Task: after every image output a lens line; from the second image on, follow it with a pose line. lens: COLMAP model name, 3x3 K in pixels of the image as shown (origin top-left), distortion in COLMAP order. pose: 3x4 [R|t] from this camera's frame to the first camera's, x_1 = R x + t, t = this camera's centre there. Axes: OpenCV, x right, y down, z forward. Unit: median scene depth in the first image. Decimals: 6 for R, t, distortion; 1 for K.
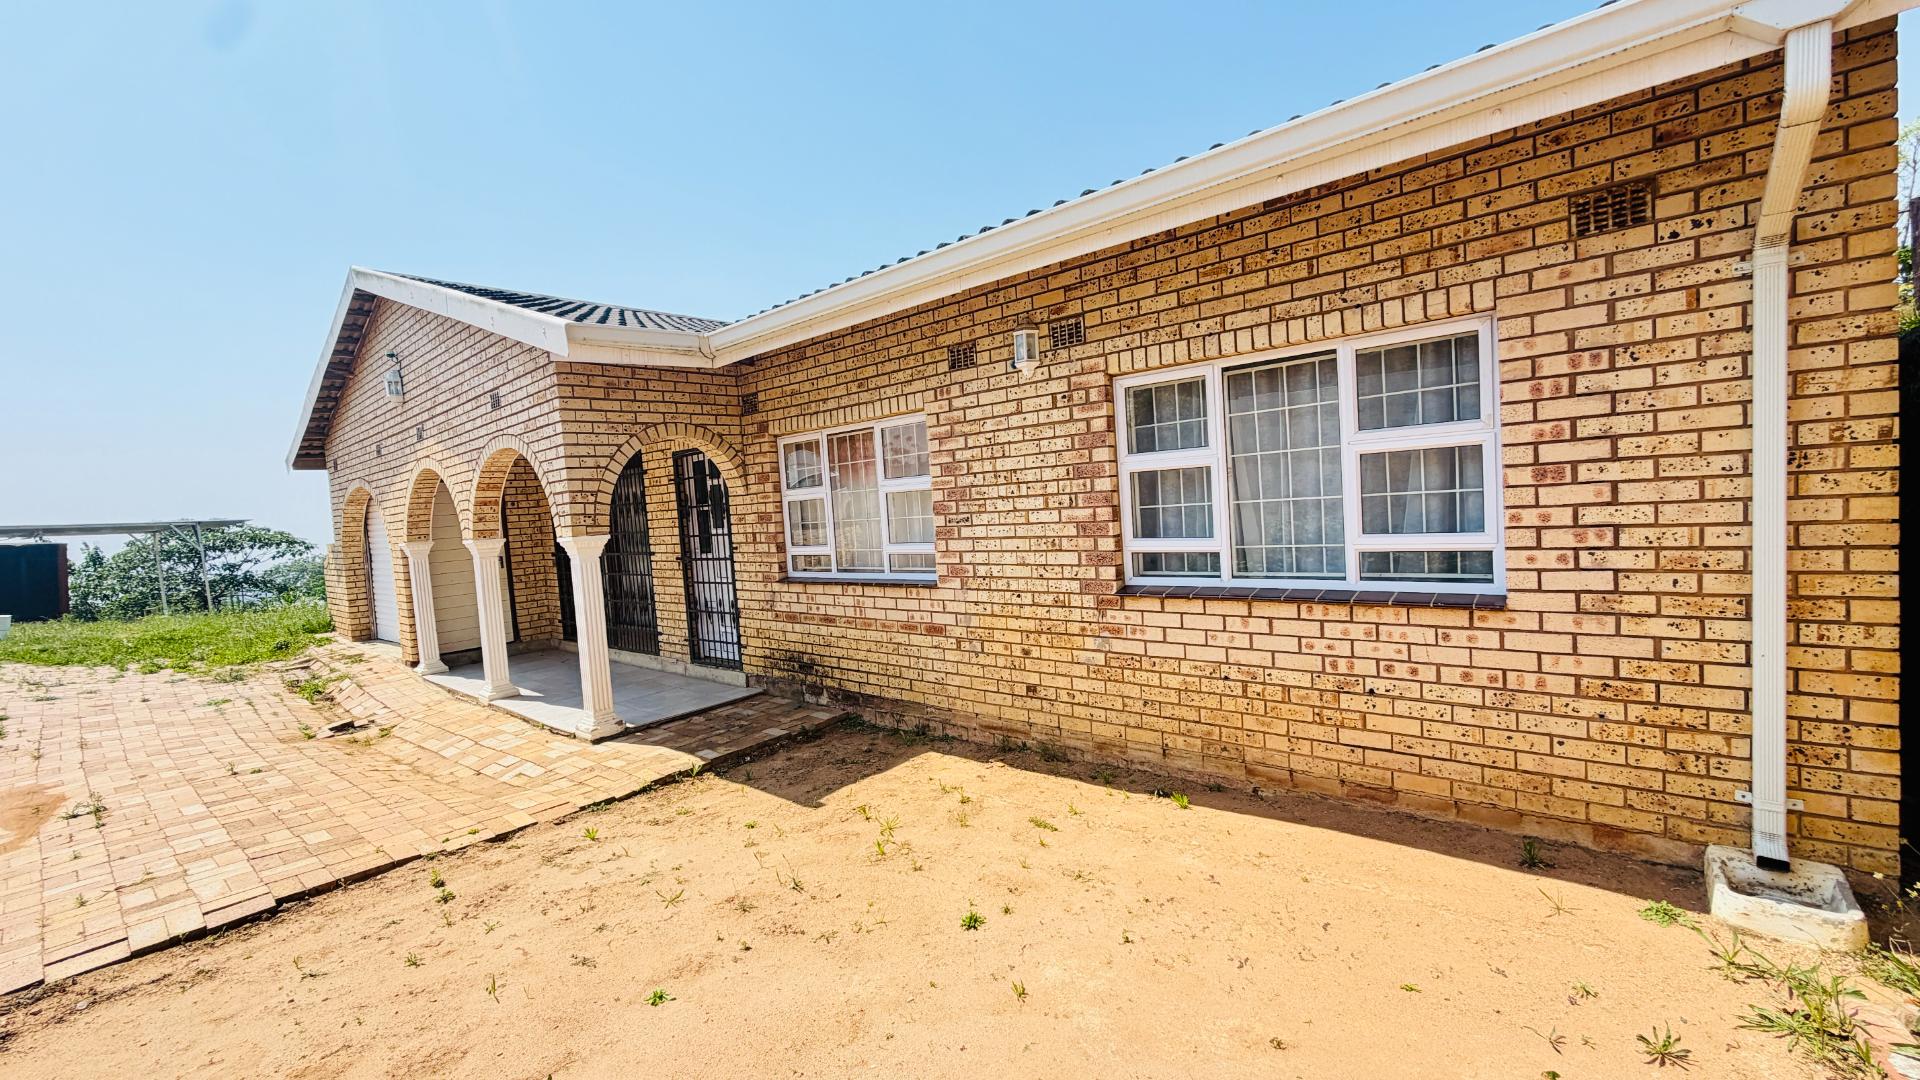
lens RADIAL K [[766.6, 0, 956.7], [0, 766.6, 539.9], [0, 0, 1]] dist [0.000331, 0.000082]
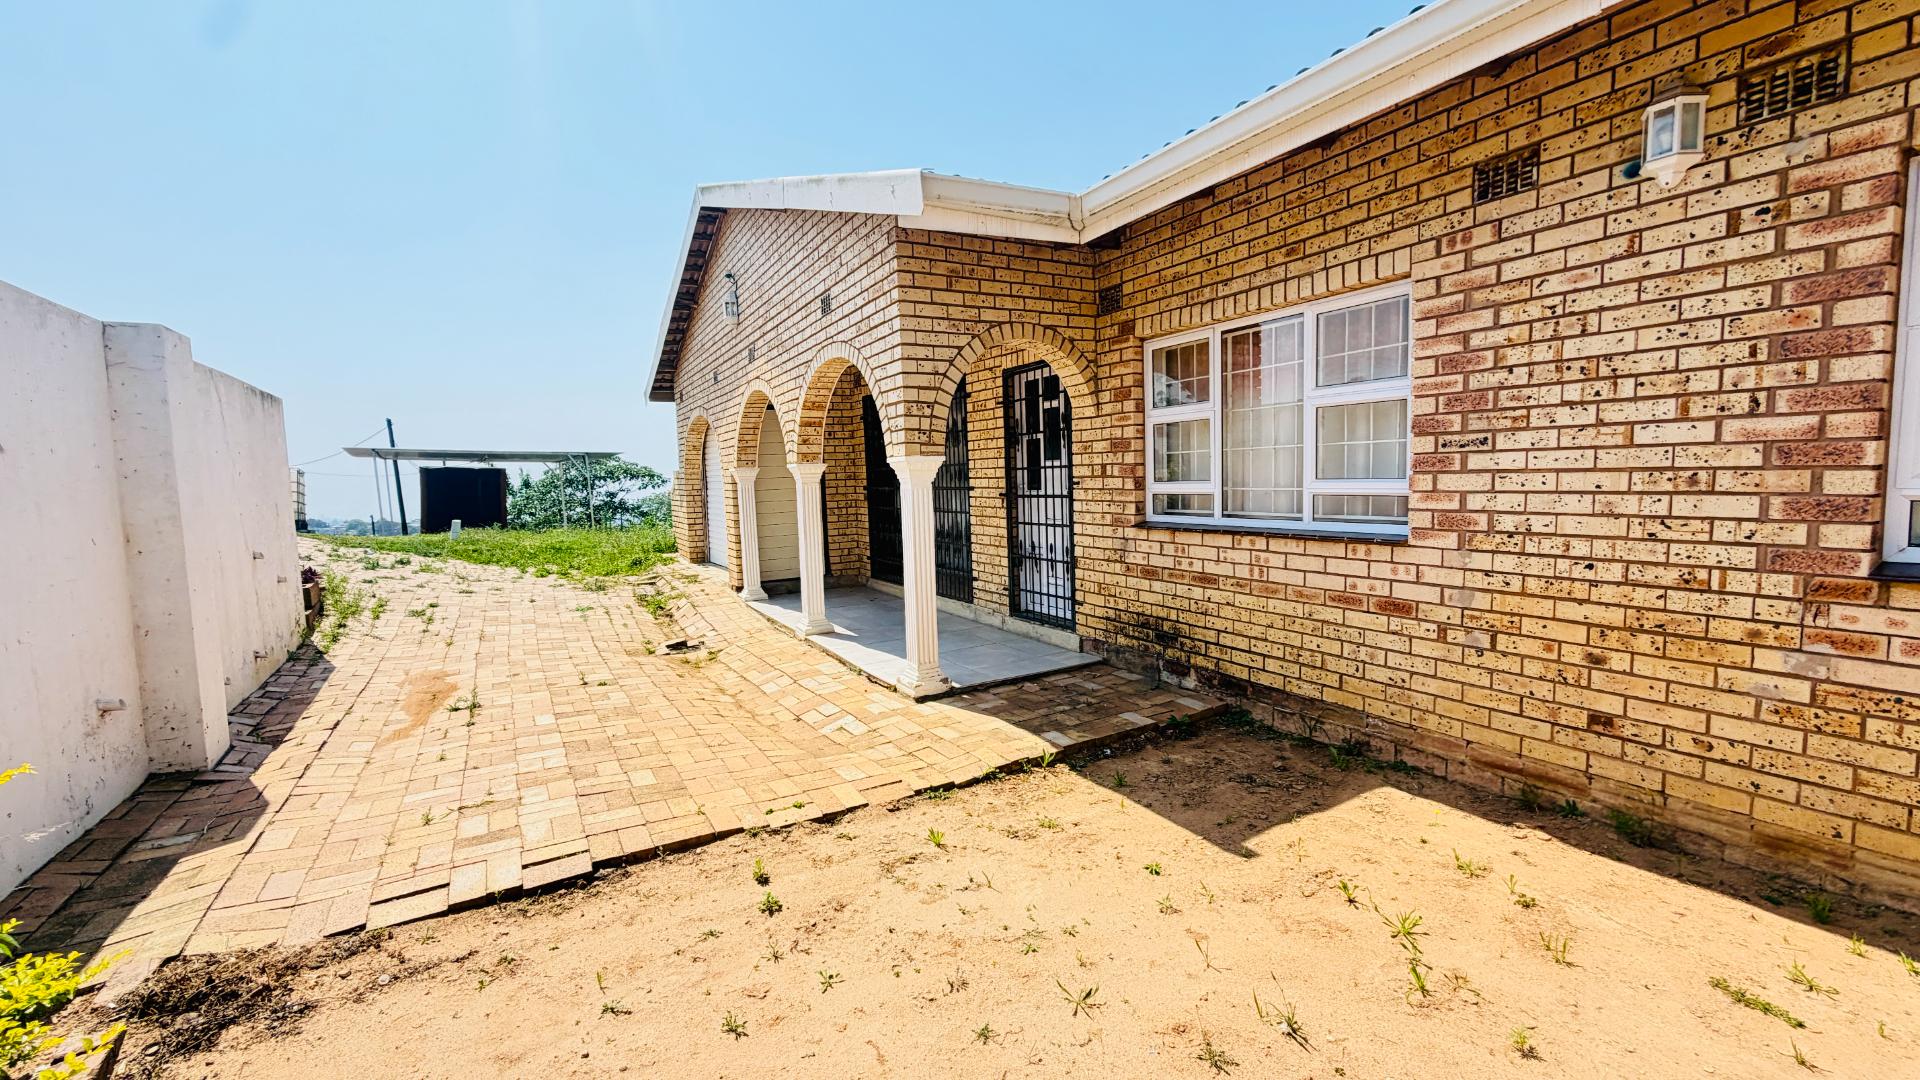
lens RADIAL K [[765.8, 0, 956.9], [0, 765.8, 539.6], [0, 0, 1]] dist [0.000481, 0.000193]
pose [[0.941714, 0.065323, -0.330010, -0.154212], [-0.047864, 0.997004, 0.060766, 0.031174], [0.332991, -0.041428, 0.942019, 0.210289]]
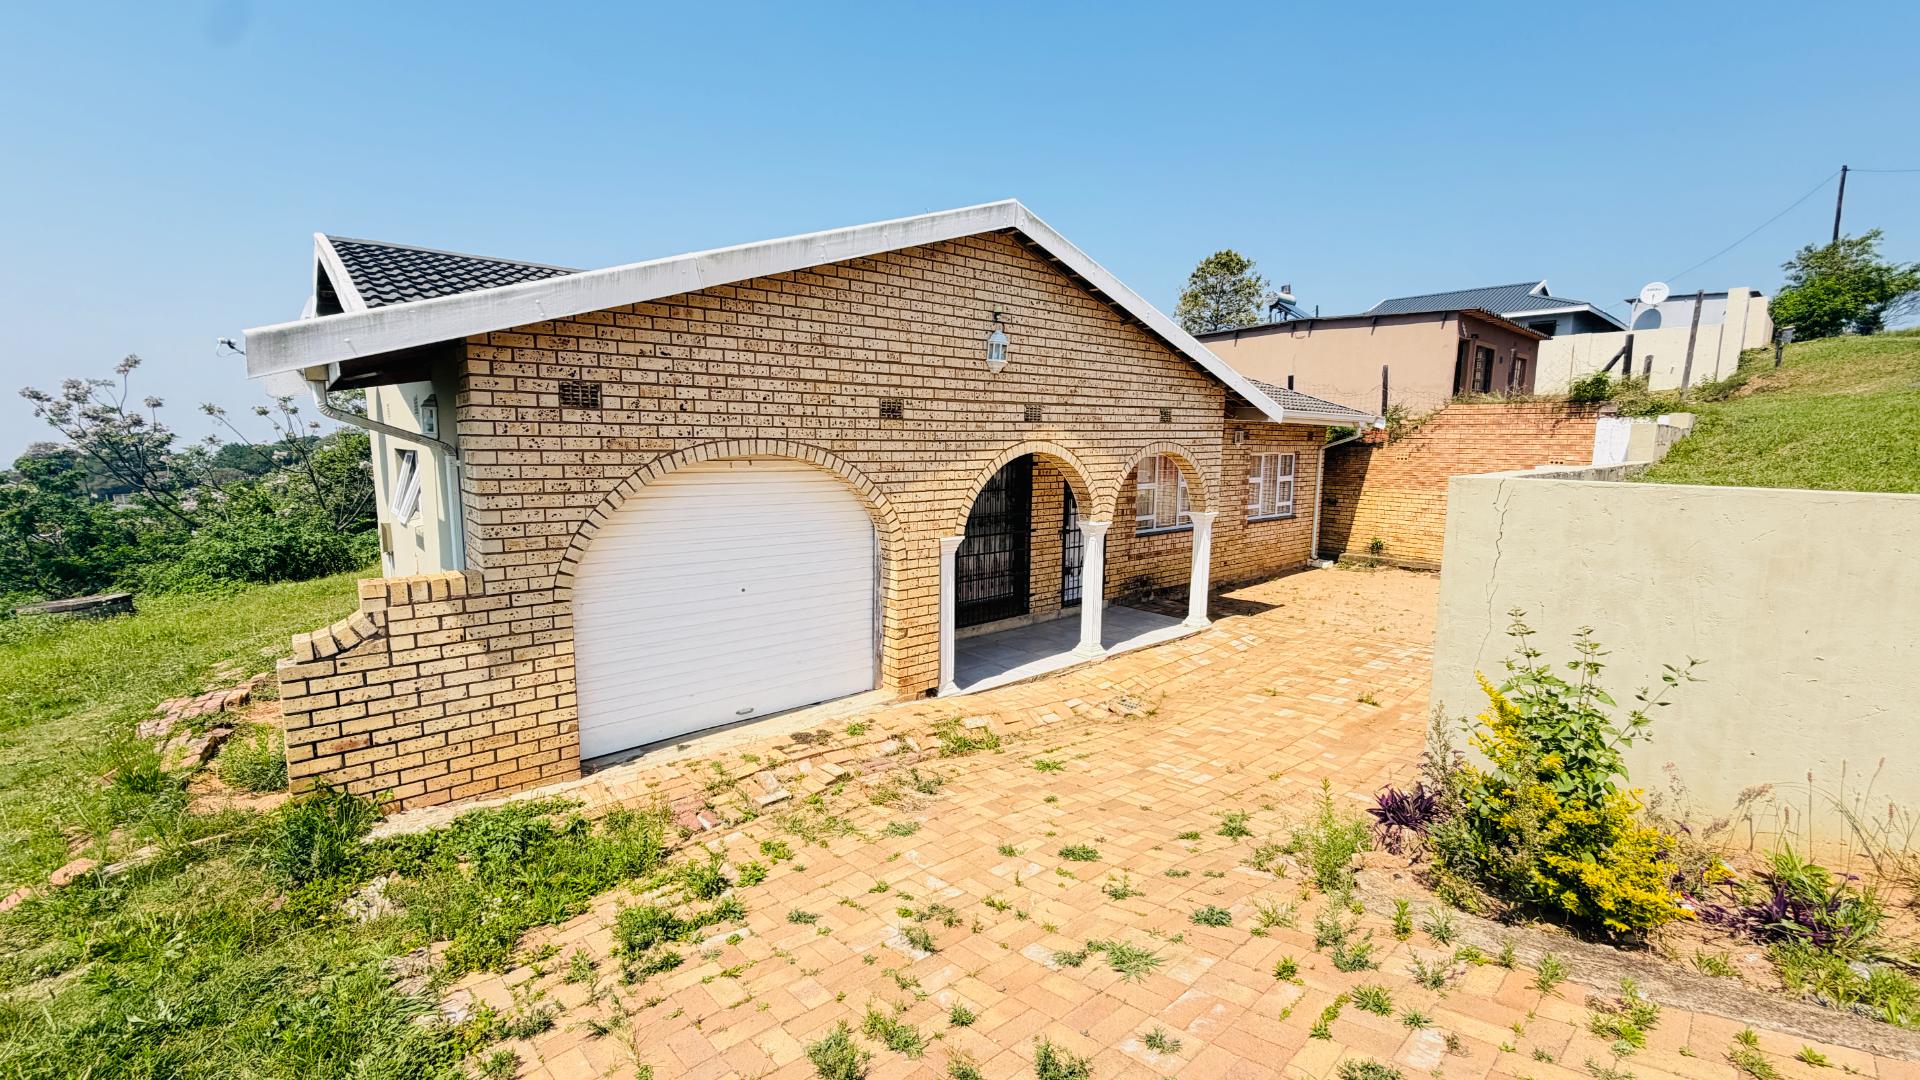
lens RADIAL K [[765.8, 0, 956.9], [0, 765.8, 539.6], [0, 0, 1]] dist [0.000481, 0.000193]
pose [[0.133183, -0.061095, 0.989207, -2.132075], [0.031215, 0.997862, 0.057427, -0.054719], [-0.990600, 0.023229, 0.134805, 1.254594]]
